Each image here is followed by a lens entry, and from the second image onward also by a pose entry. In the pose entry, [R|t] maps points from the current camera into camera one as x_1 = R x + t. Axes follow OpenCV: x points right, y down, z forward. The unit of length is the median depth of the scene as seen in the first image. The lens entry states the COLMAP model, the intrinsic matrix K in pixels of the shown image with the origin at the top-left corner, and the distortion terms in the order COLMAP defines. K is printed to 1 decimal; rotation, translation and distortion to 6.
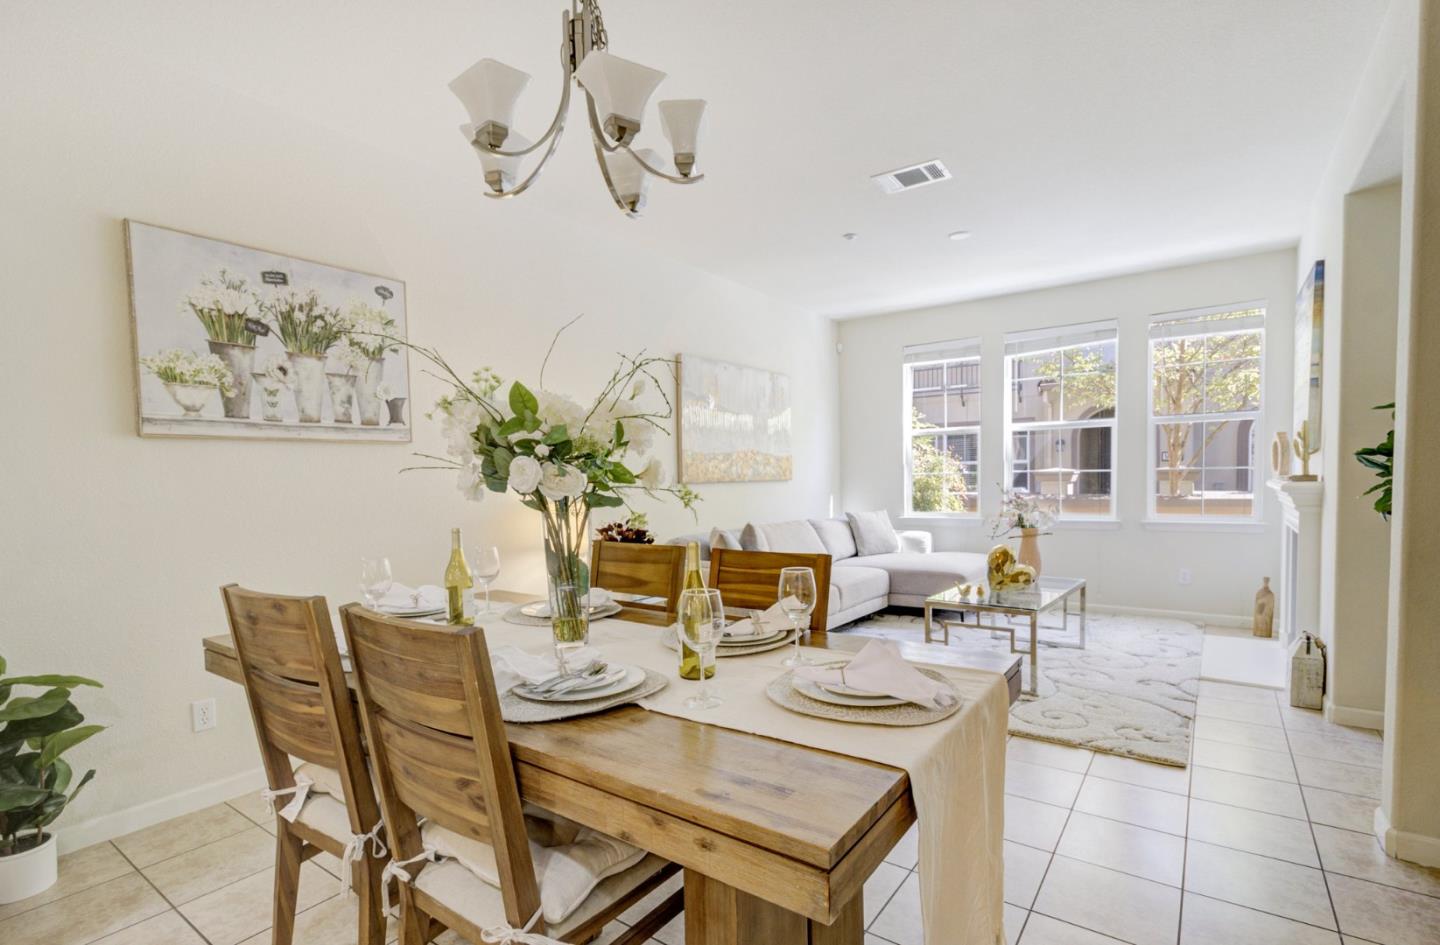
lens RADIAL K [[680.0, 0, 713.3], [0, 680.0, 503.3], [0, 0, 1]] dist [0.002835, 0.000708]
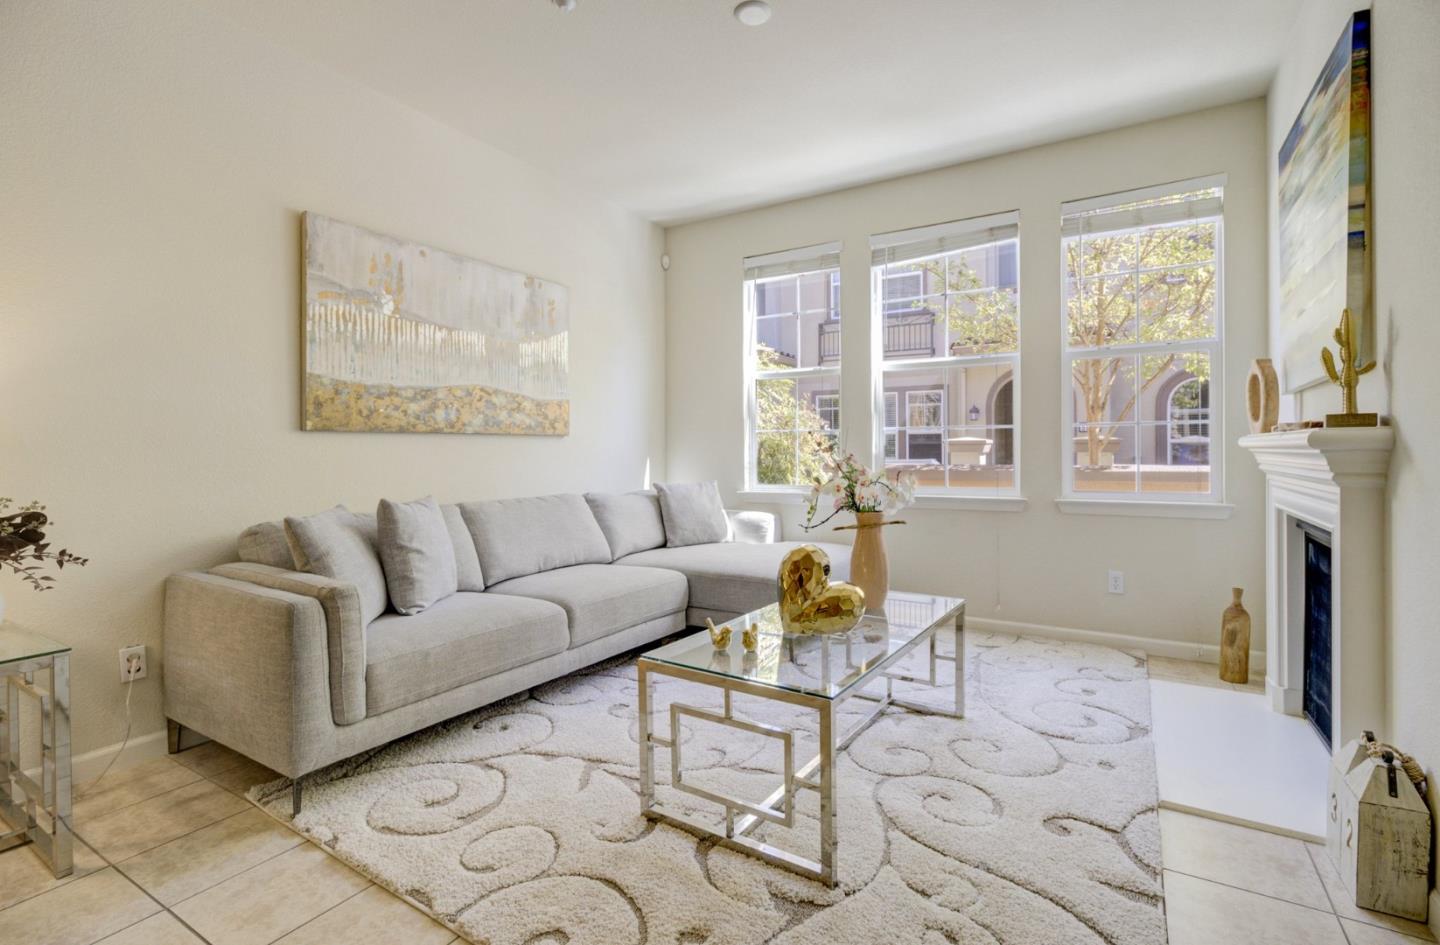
lens RADIAL K [[650.6, 0, 726.3], [0, 650.6, 447.9], [0, 0, 1]] dist [-0.001592, 0.000076]
pose [[0.996228, 0.013031, 0.085790, 0.291304], [-0.009259, 0.998979, -0.044221, 0.007548], [-0.086278, 0.043260, 0.995331, 0.450109]]
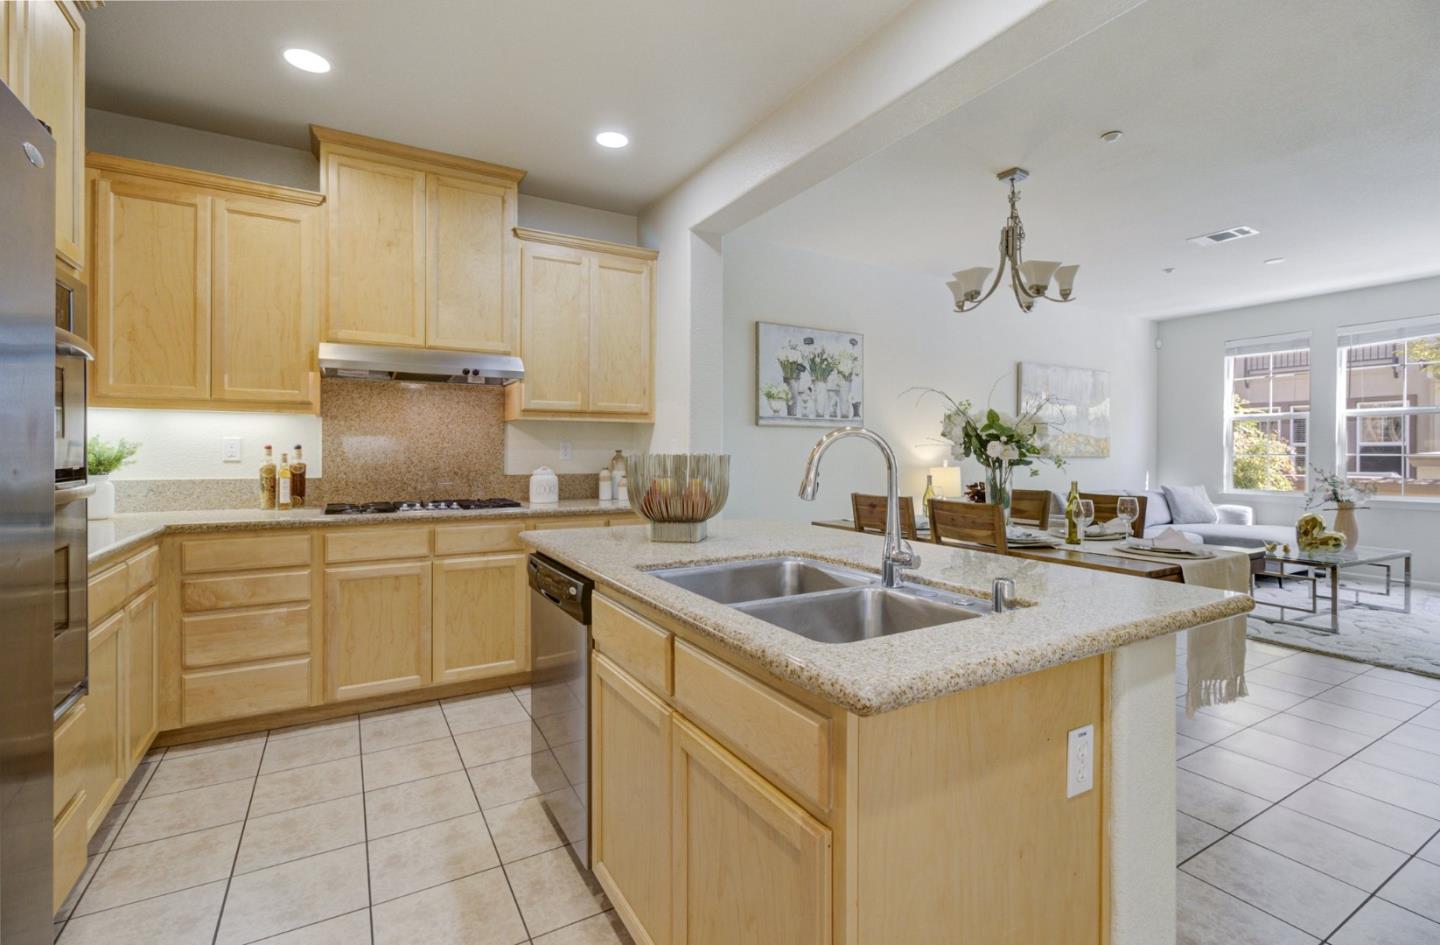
lens RADIAL K [[669.3, 0, 737.8], [0, 669.3, 452.4], [0, 0, 1]] dist [-0.002794, 0.019791]
pose [[0.929613, 0.024312, -0.367735, -0.081472], [-0.037643, 0.998867, -0.029123, 0.022914], [0.366610, 0.040916, 0.929475, -0.465647]]
